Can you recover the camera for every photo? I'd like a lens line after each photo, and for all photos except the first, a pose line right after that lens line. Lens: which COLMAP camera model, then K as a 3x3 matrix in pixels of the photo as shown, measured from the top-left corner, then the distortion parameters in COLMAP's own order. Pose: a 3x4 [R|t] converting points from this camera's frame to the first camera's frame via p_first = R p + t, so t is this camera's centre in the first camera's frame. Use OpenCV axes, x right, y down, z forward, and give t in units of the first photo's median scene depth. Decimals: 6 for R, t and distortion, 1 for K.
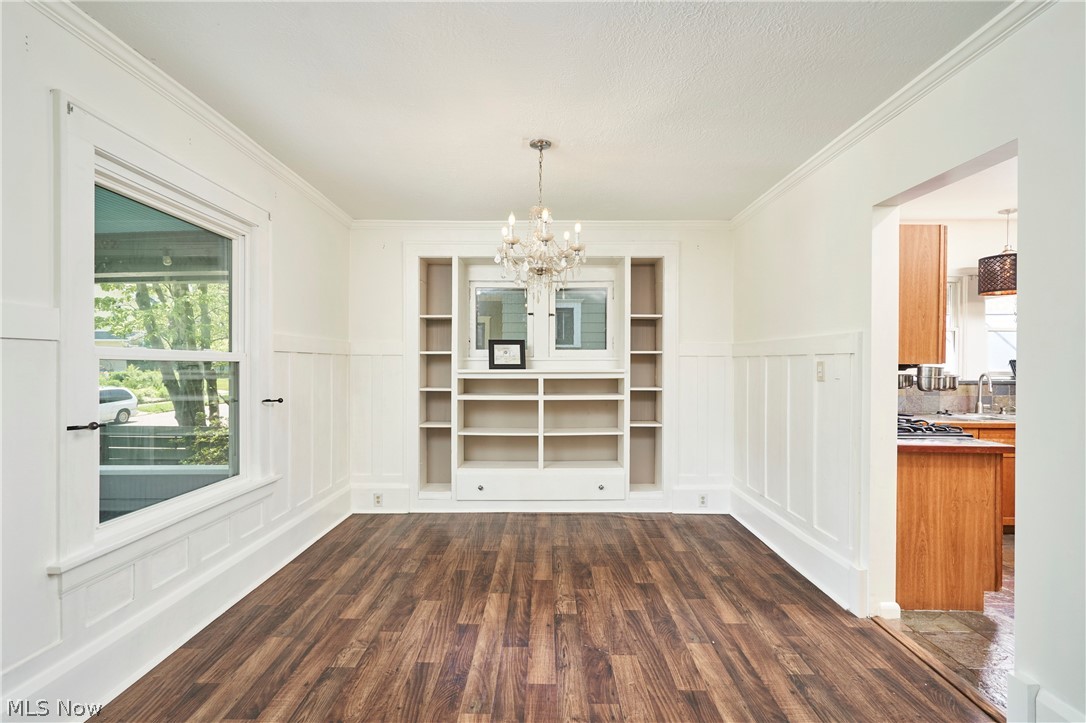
lens RADIAL K [[507.7, 0, 538.9], [0, 507.7, 369.2], [0, 0, 1]] dist [0.001171, 0.000930]
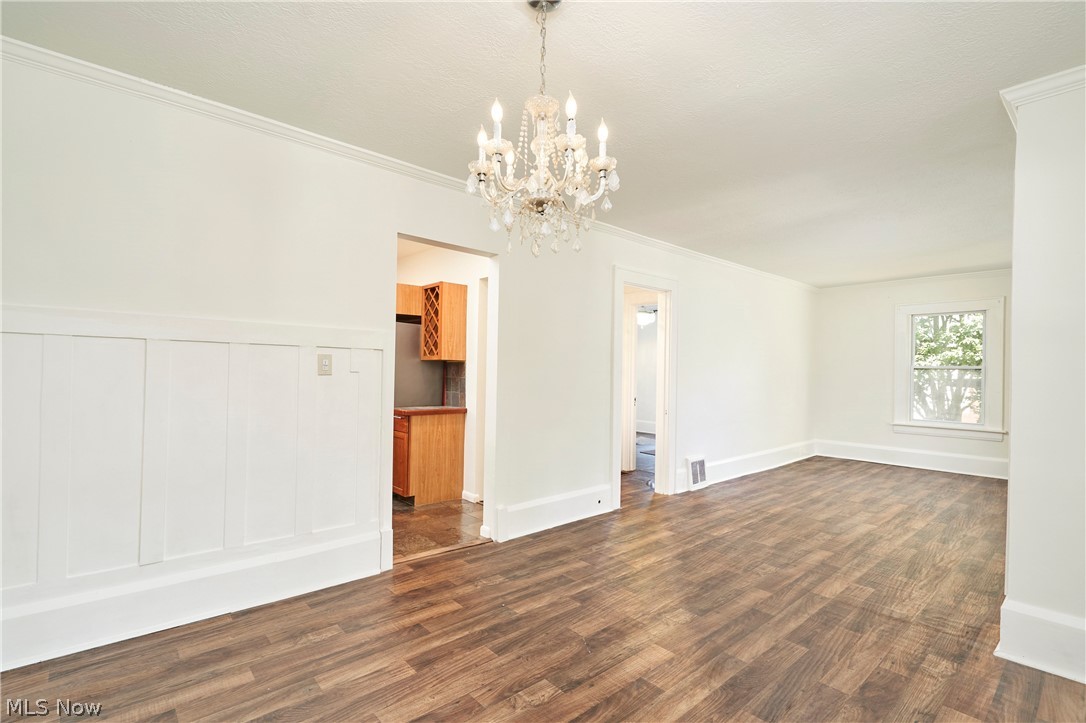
lens RADIAL K [[507.7, 0, 544.3], [0, 507.7, 365.2], [0, 0, 1]] dist [0.001171, 0.000930]
pose [[-0.676049, -0.007942, 0.736814, -0.374312], [-0.011723, 0.999931, 0.000022, -0.000392], [-0.736763, -0.008623, -0.676096, 1.156690]]
